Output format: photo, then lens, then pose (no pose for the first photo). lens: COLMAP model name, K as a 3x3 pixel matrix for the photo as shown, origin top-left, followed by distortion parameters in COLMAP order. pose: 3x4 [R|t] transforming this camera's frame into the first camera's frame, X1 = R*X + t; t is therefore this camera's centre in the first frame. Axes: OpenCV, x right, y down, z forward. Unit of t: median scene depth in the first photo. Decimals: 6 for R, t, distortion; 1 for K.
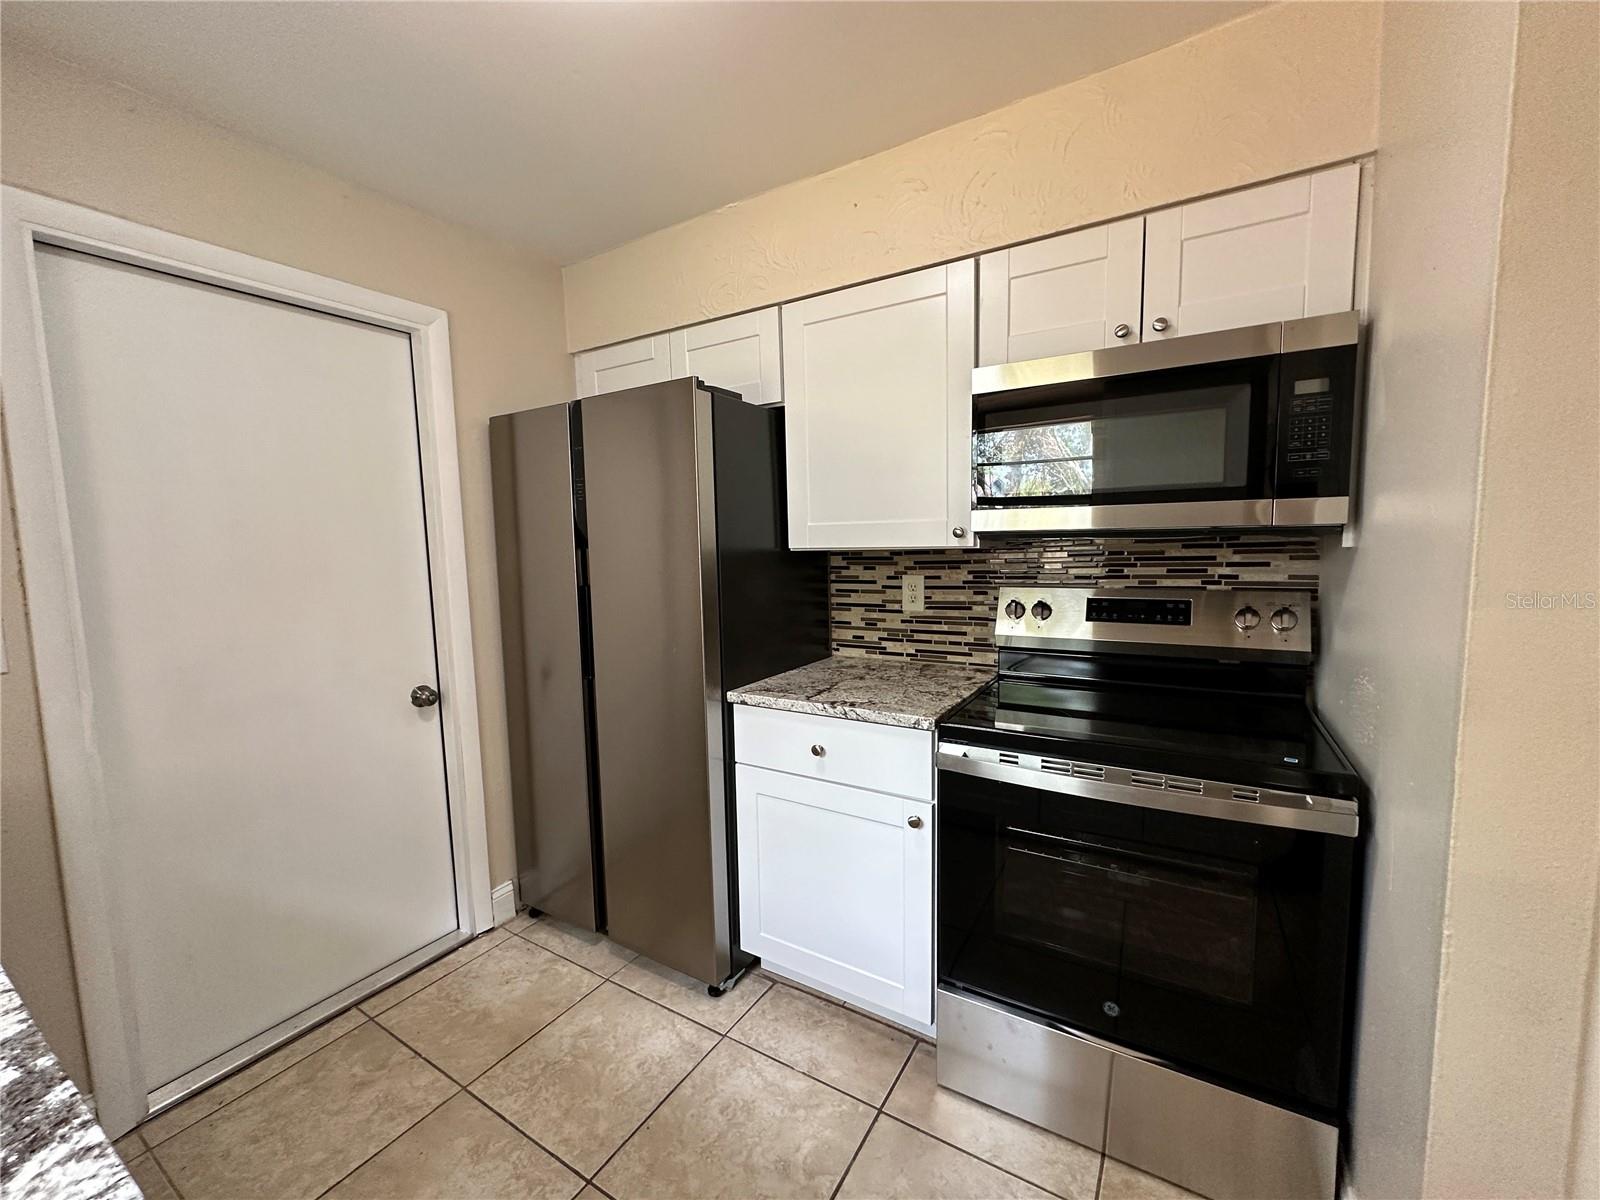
lens RADIAL K [[640.8, 0, 802.3], [0, 640.8, 599.2], [0, 0, 1]] dist [-0.002817, 0.000411]
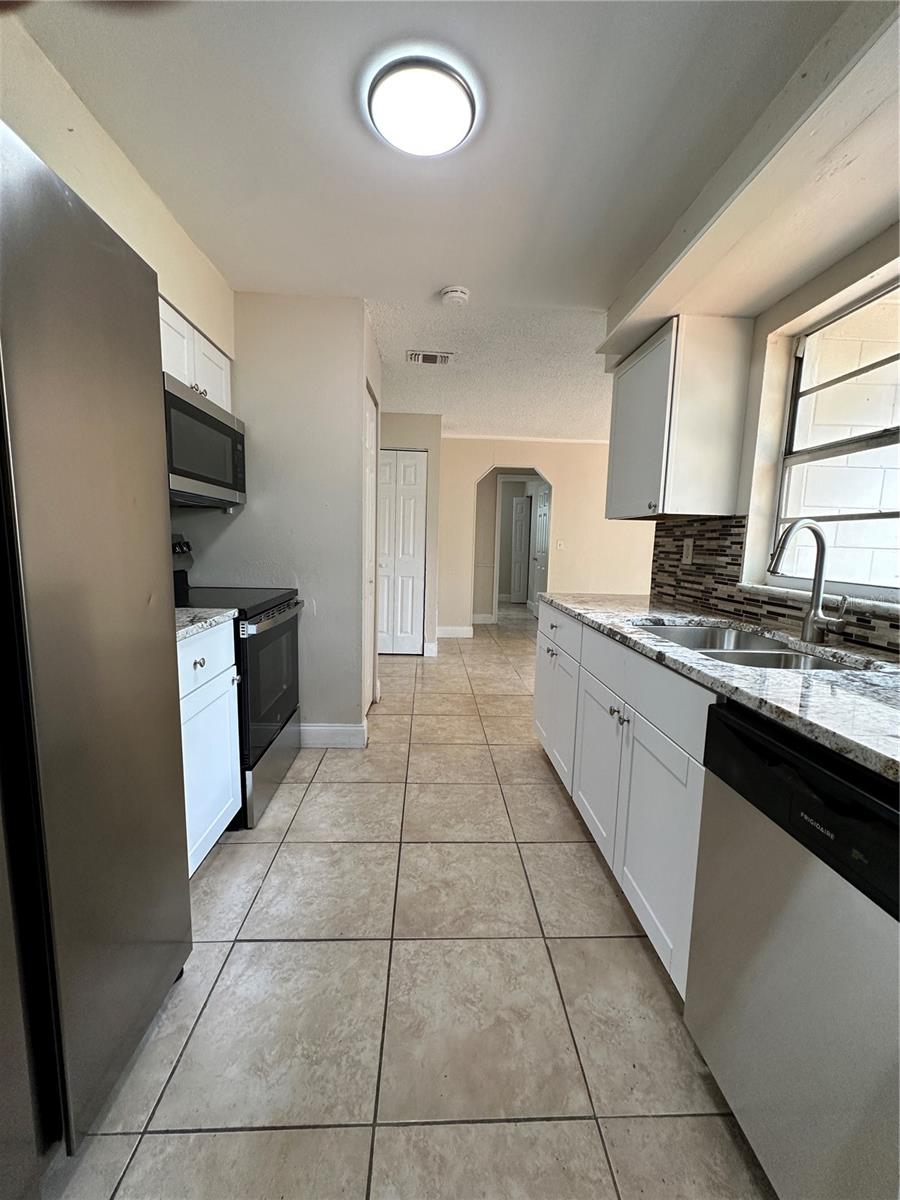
lens RADIAL K [[480.6, 0, 452.0], [0, 480.6, 599.0], [0, 0, 1]] dist [-0.002817, 0.000411]
pose [[-0.565208, -0.093821, 0.819596, -0.776462], [0.063828, 0.985560, 0.156836, 0.007055], [-0.822476, 0.140958, -0.551058, 0.878949]]
